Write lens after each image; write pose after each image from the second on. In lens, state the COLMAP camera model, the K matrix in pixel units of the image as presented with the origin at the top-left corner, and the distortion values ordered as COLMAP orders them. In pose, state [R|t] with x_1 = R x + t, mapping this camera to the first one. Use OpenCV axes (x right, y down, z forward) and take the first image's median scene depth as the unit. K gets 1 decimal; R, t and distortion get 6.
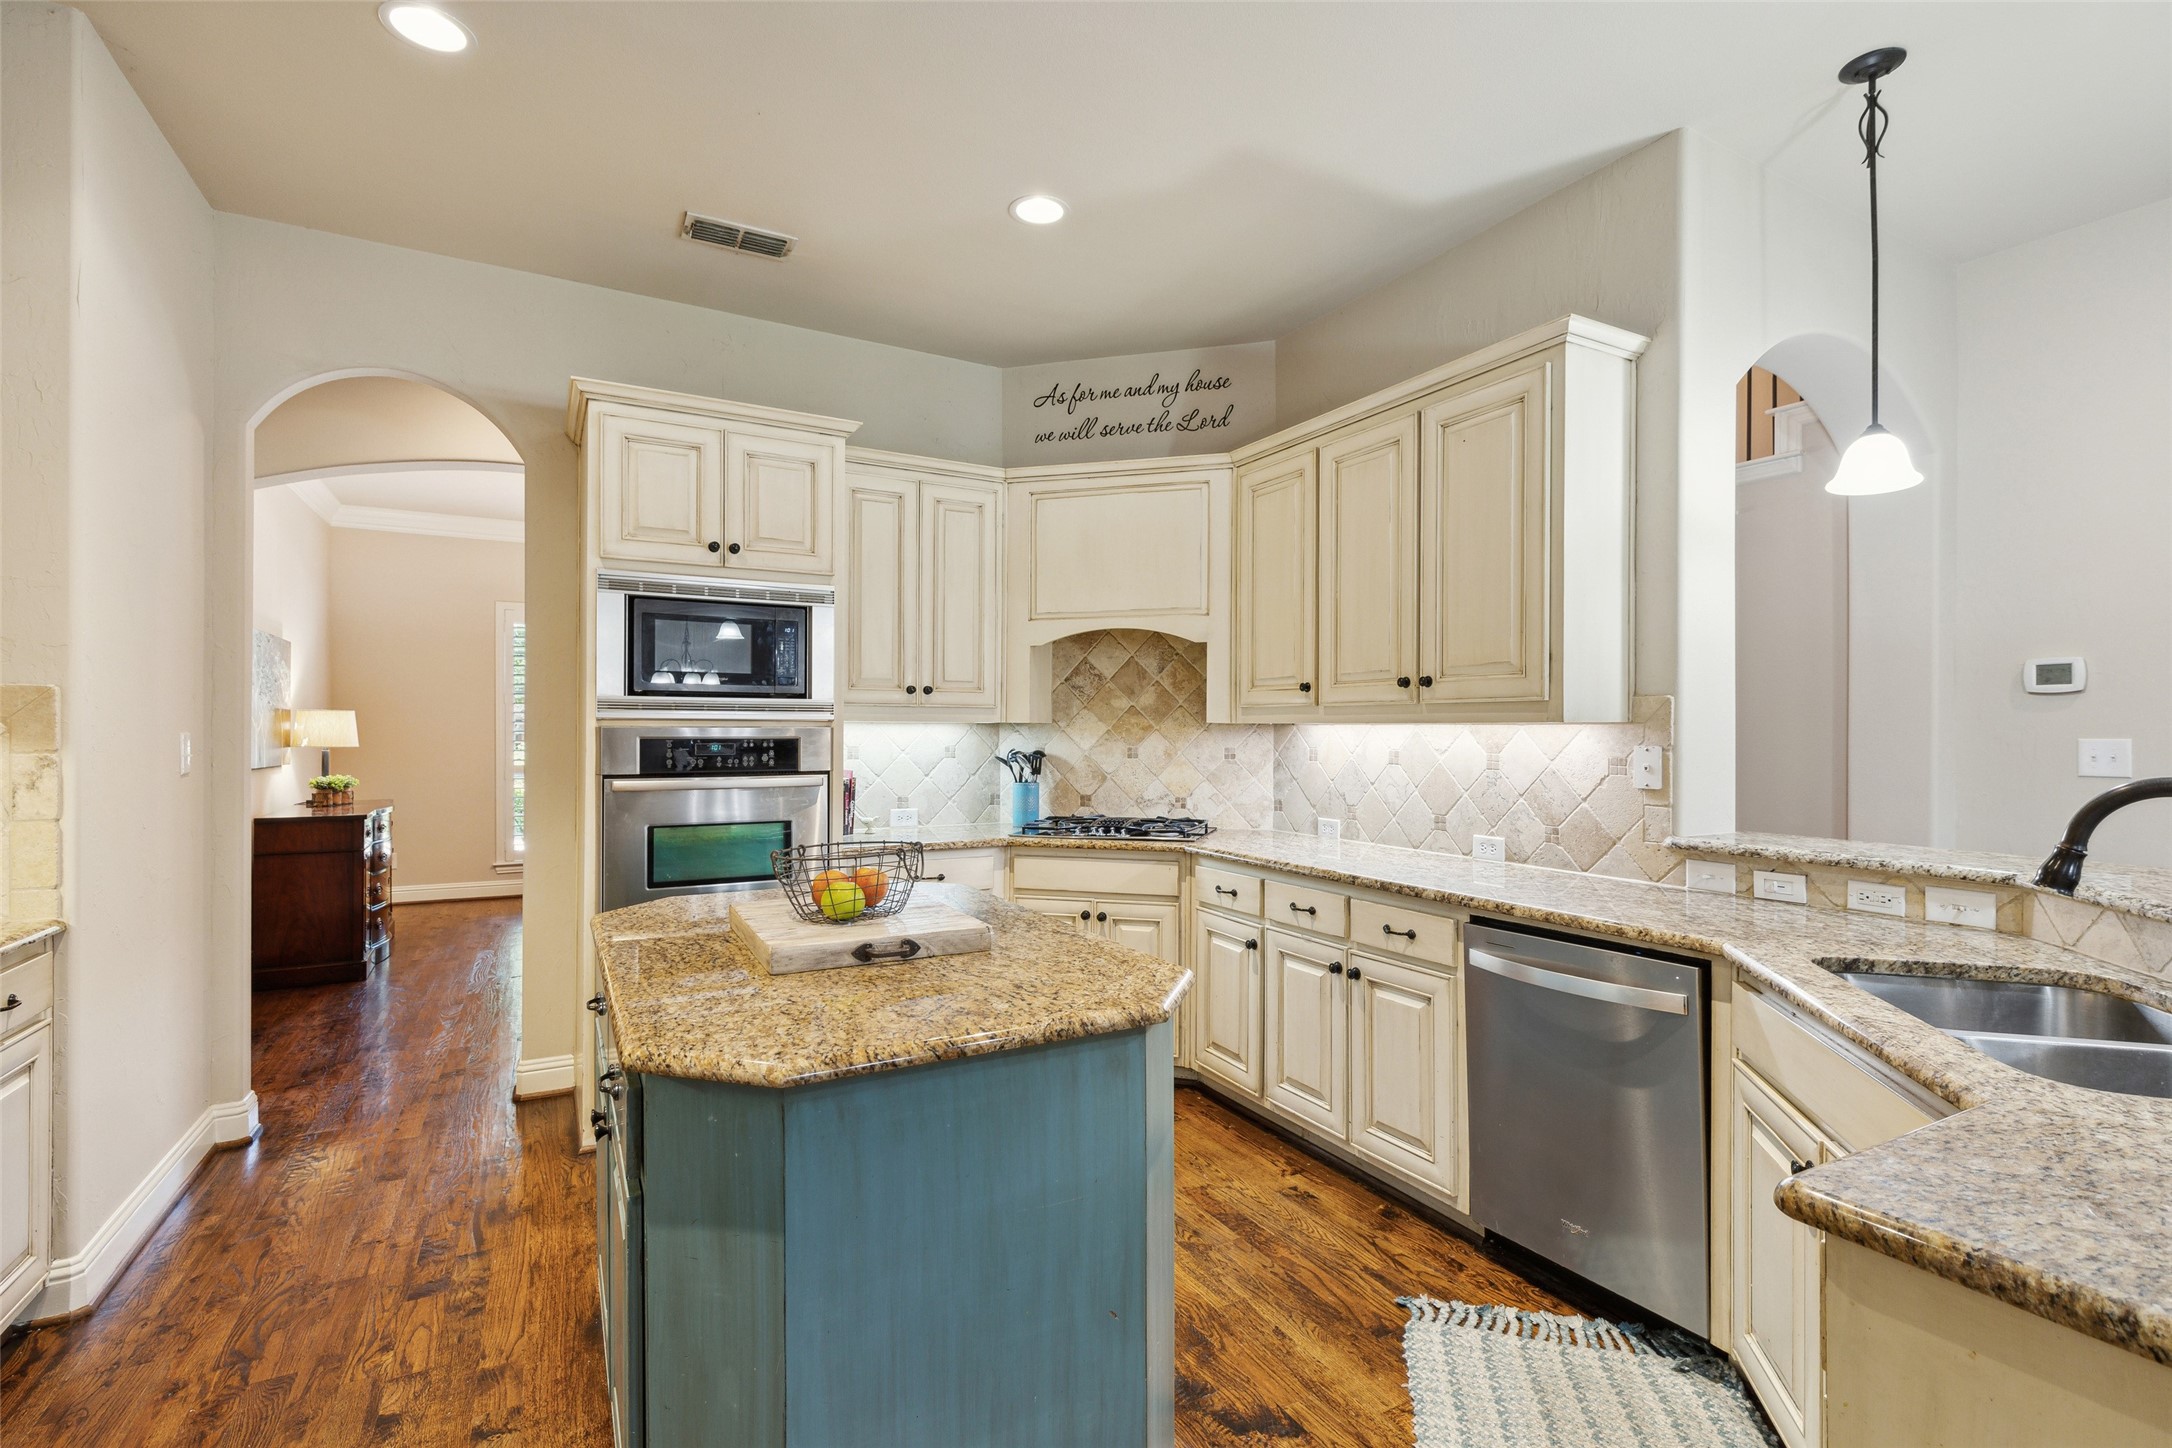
lens RADIAL K [[983.3, 0, 1085.3], [0, 983.3, 717.8], [0, 0, 1]] dist [-0.000784, 0.000520]
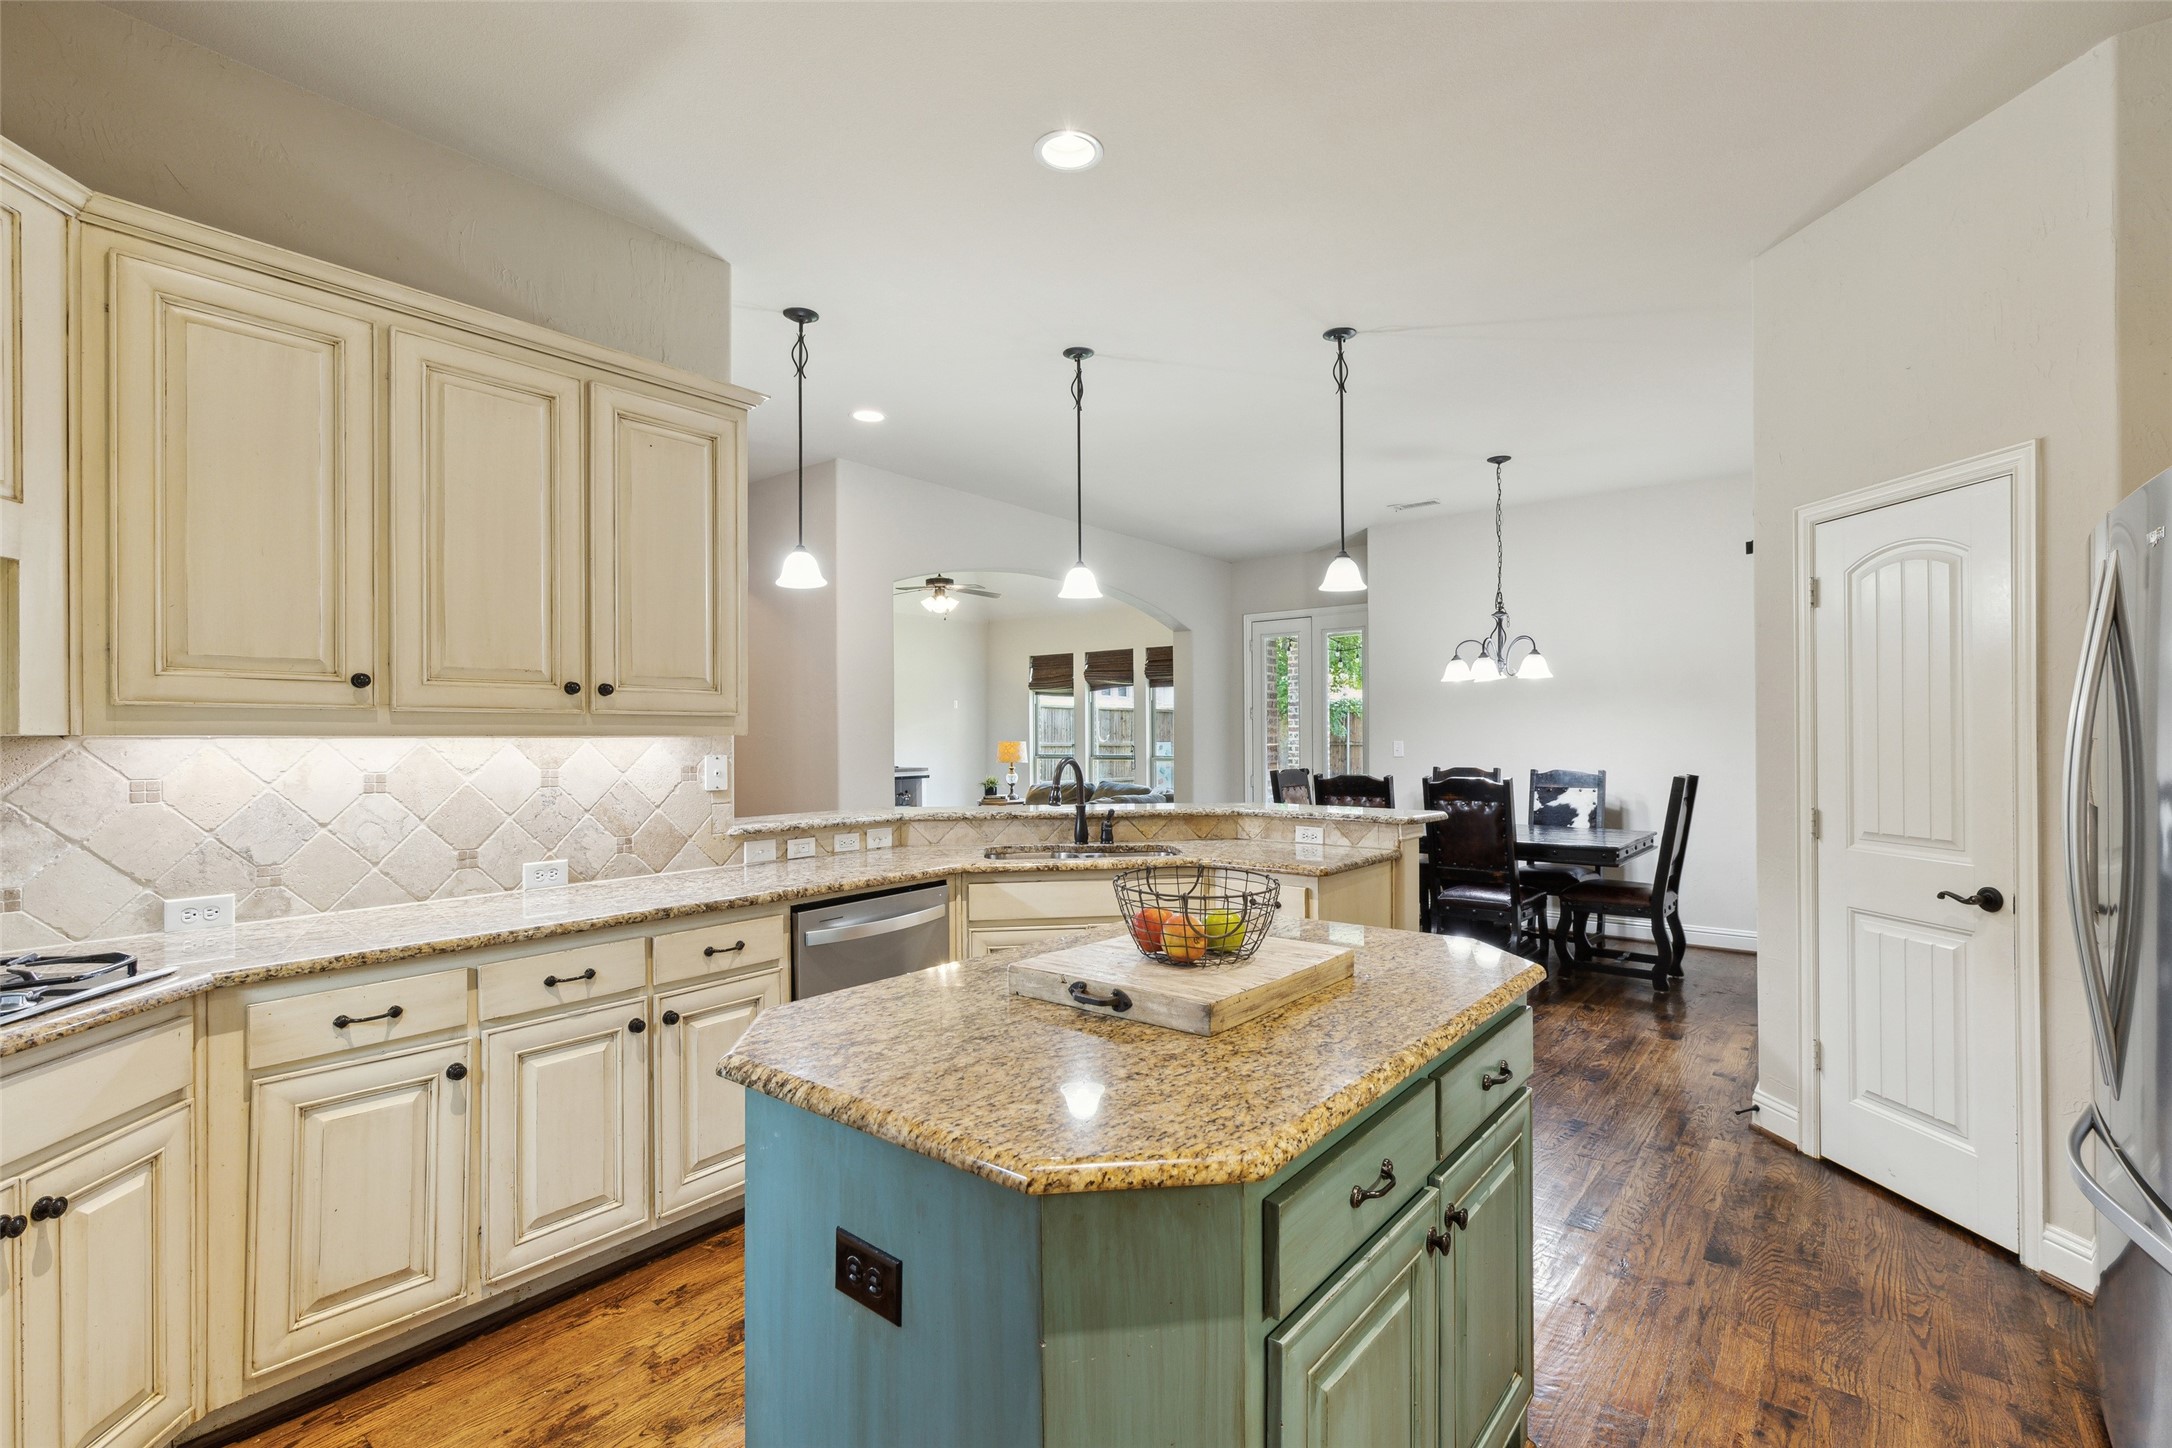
lens RADIAL K [[983.3, 0, 1079.1], [0, 983.3, 733.0], [0, 0, 1]] dist [-0.000784, 0.000520]
pose [[-0.377345, 0.004440, 0.926062, -0.645632], [-0.004601, 0.999967, -0.006669, 0.006587], [-0.926061, -0.006778, -0.377312, 0.932913]]
